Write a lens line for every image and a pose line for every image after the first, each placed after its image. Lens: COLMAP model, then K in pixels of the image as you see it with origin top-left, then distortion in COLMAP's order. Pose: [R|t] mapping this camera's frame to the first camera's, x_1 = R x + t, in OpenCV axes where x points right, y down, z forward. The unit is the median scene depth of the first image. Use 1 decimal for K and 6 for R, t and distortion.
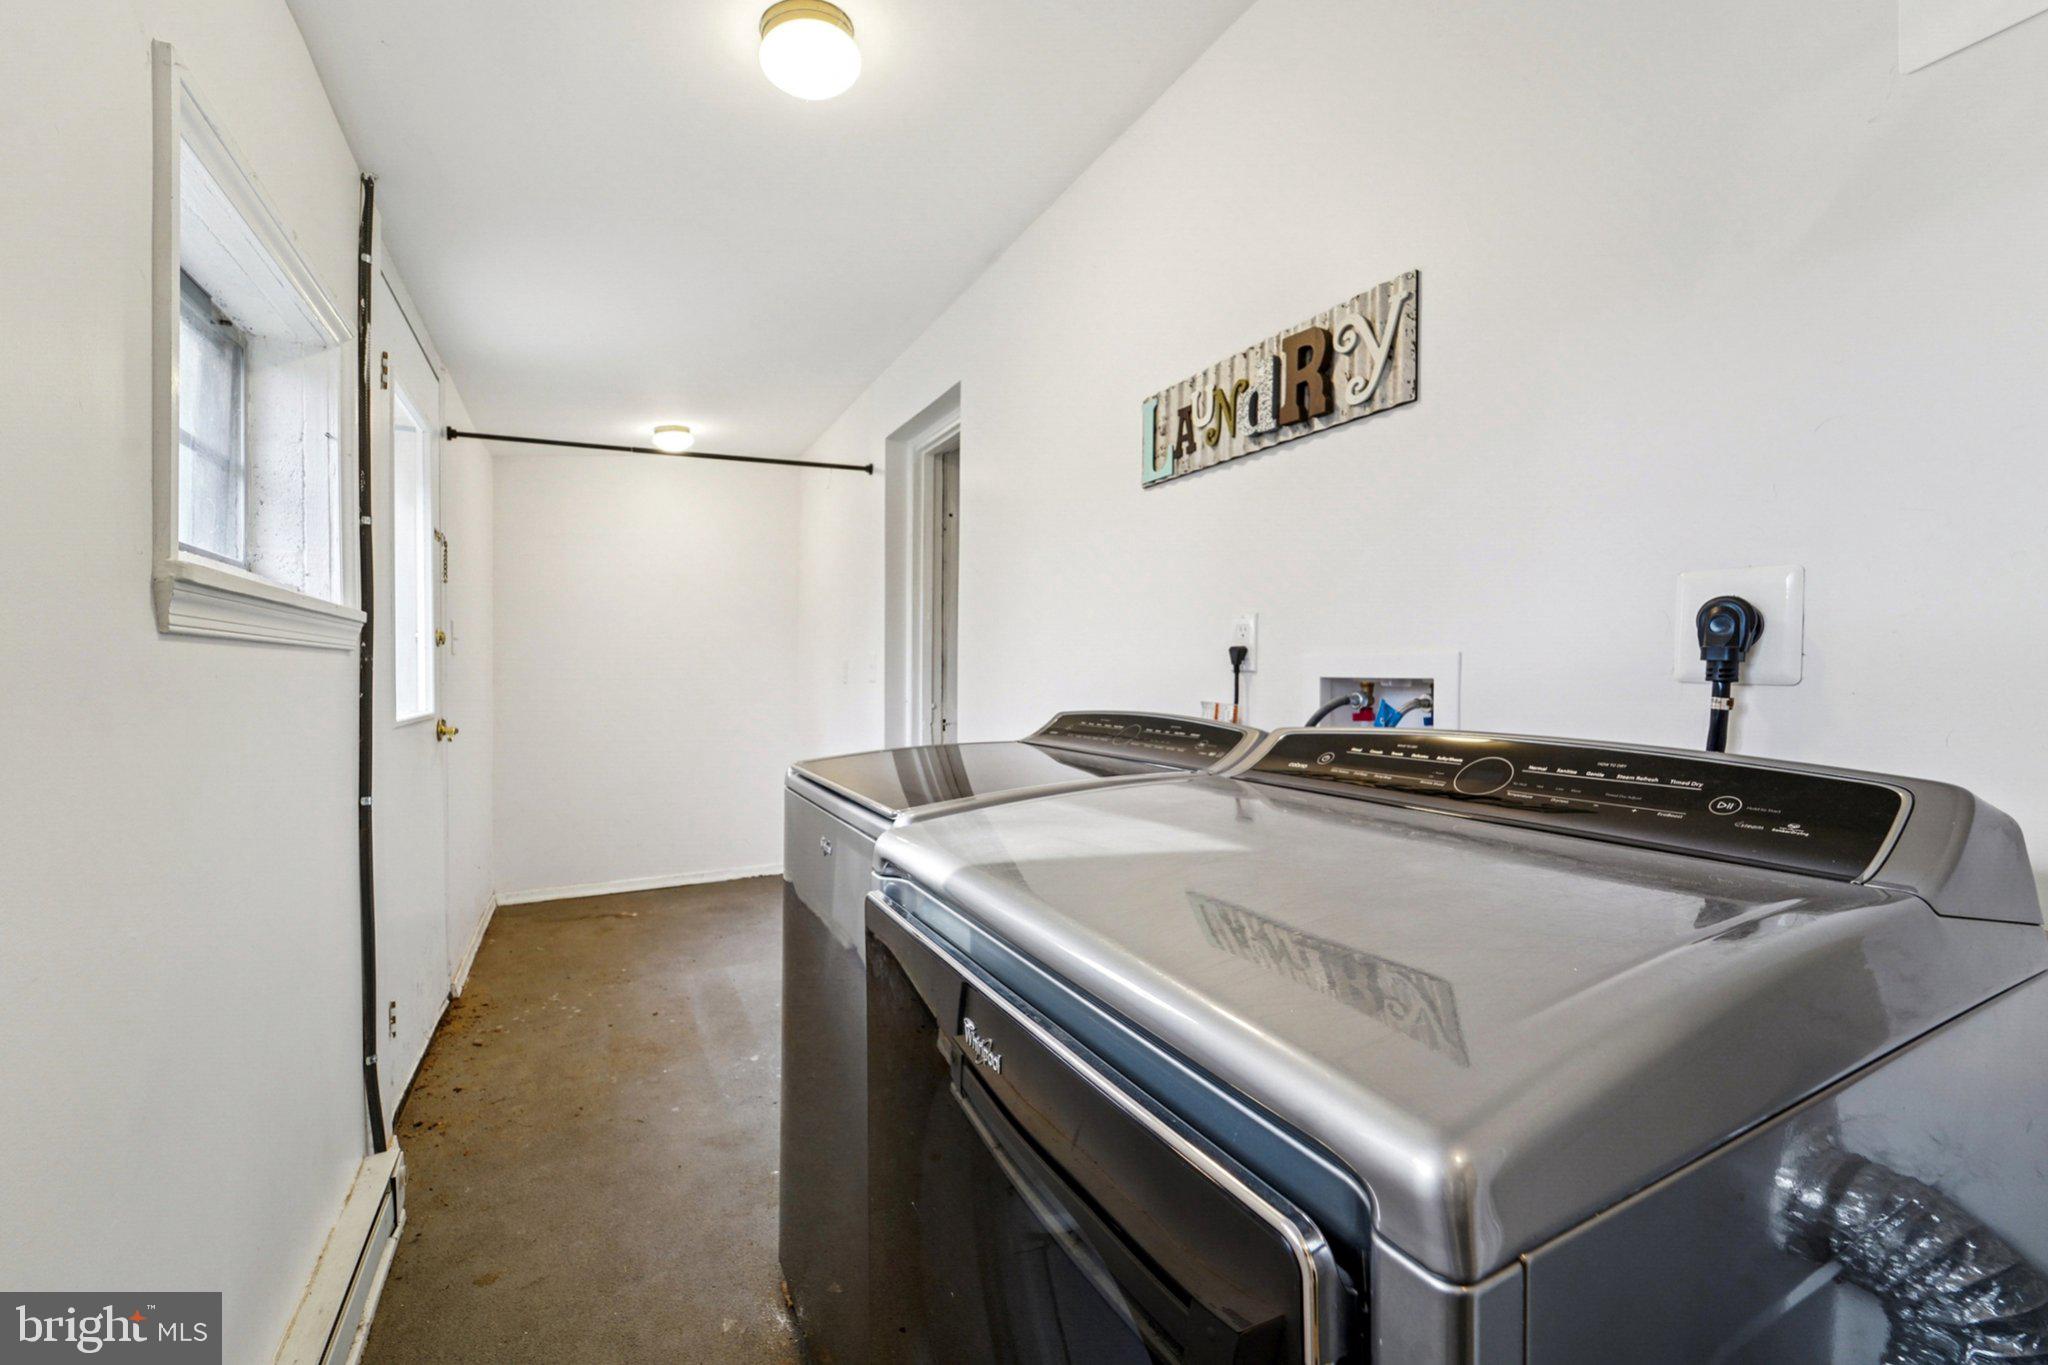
lens RADIAL K [[839.2, 0, 1031.7], [0, 839.2, 686.5], [0, 0, 1]] dist [-0.004218, -0.000459]
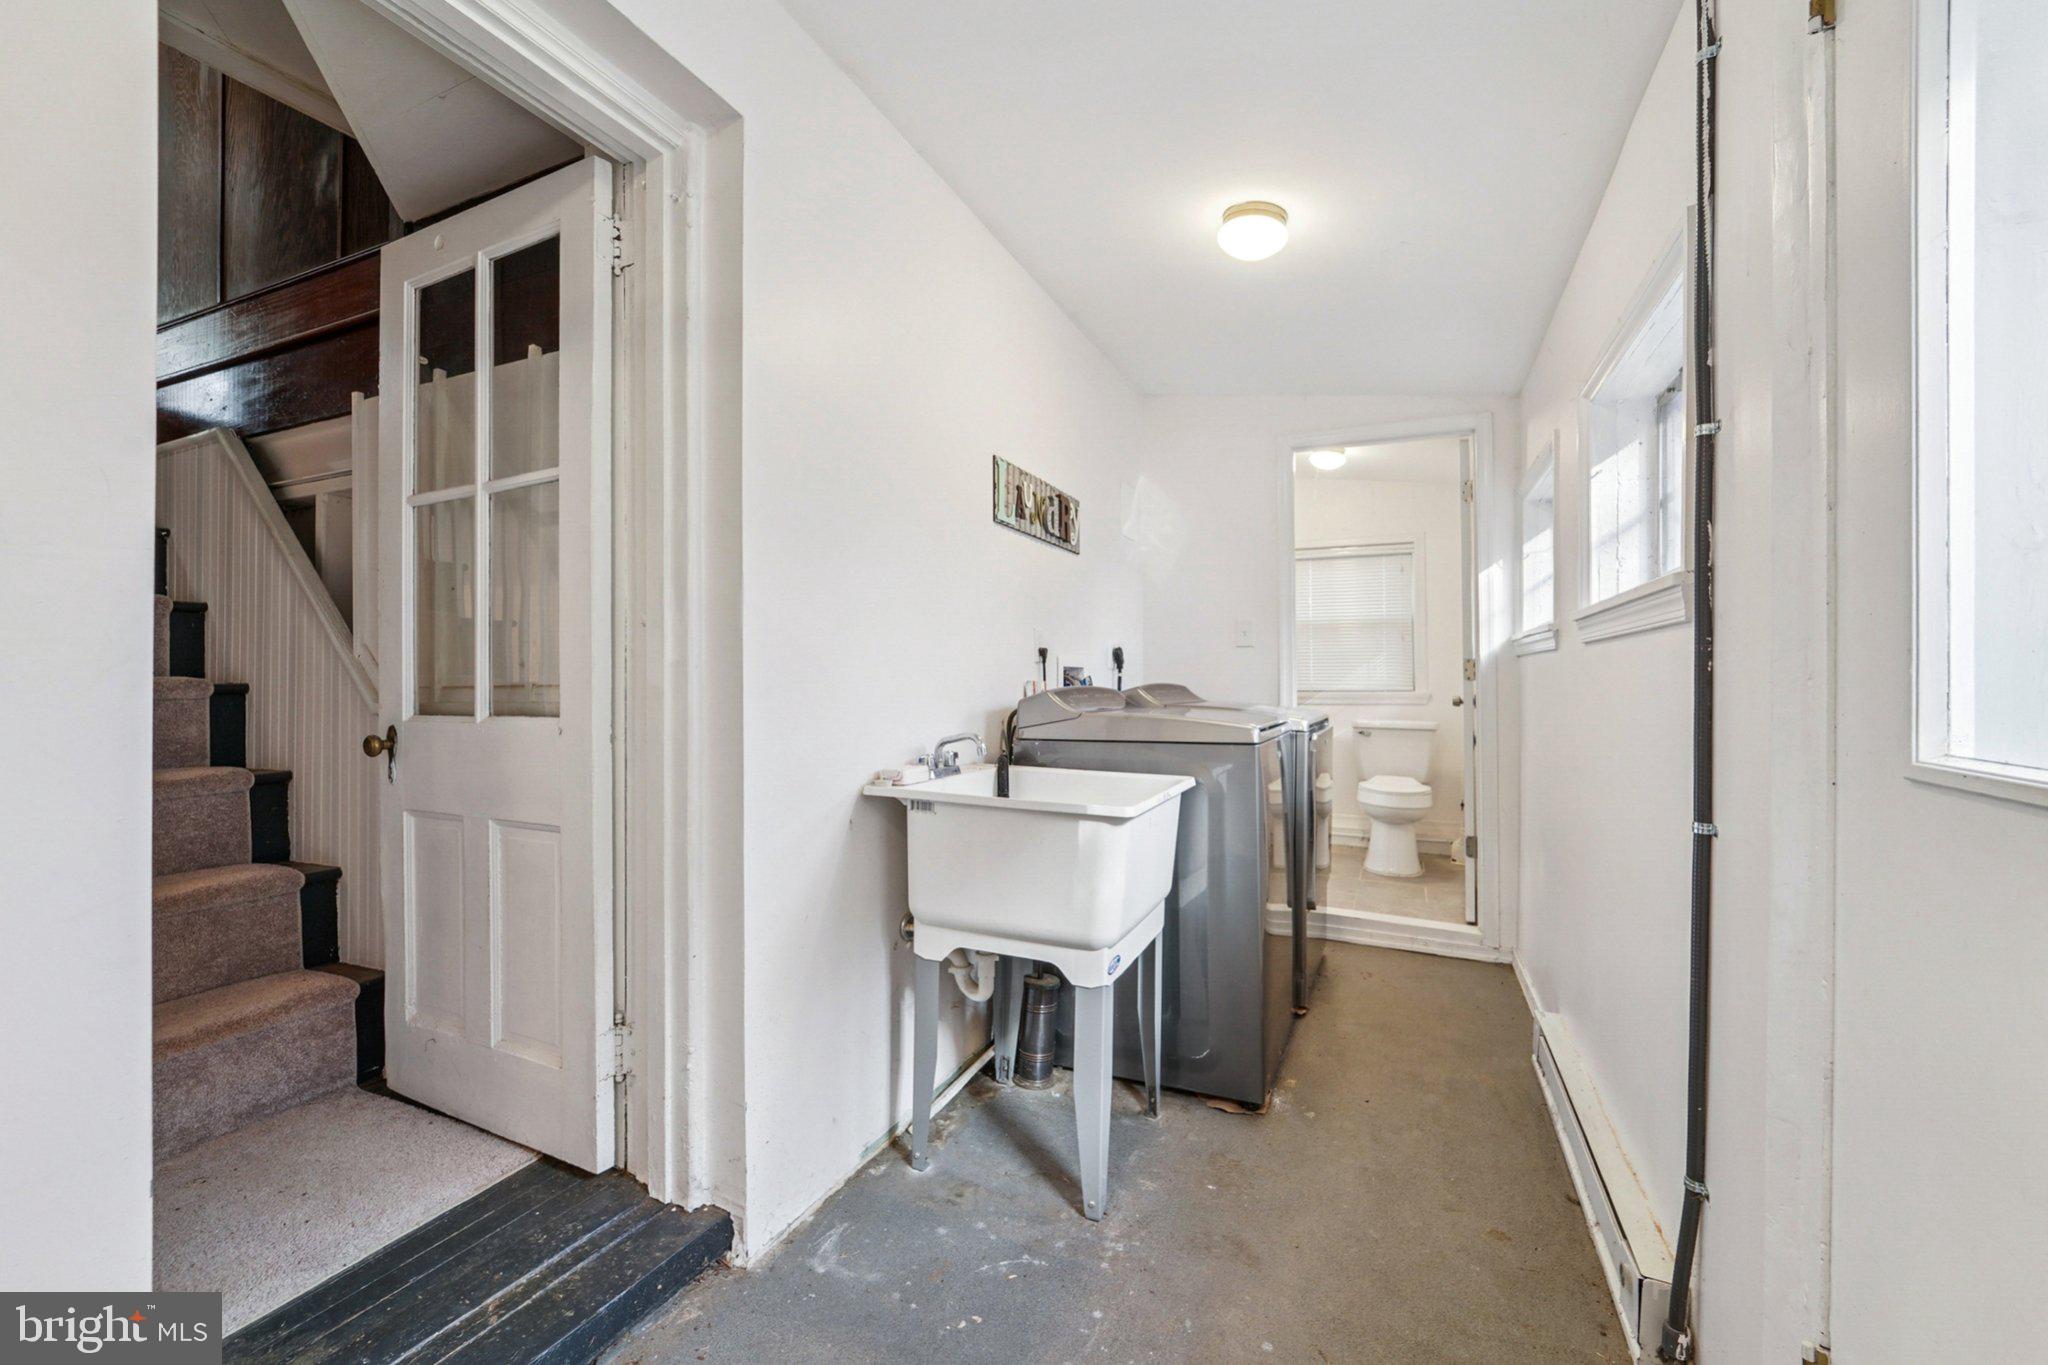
lens RADIAL K [[826.7, 0, 1036.9], [0, 826.7, 690.6], [0, 0, 1]] dist [-0.022018, -0.000194]
pose [[-0.615831, -0.002250, 0.787875, -1.147435], [0.016697, 0.999734, 0.015906, 0.014972], [-0.787701, 0.022950, -0.615630, 2.159331]]
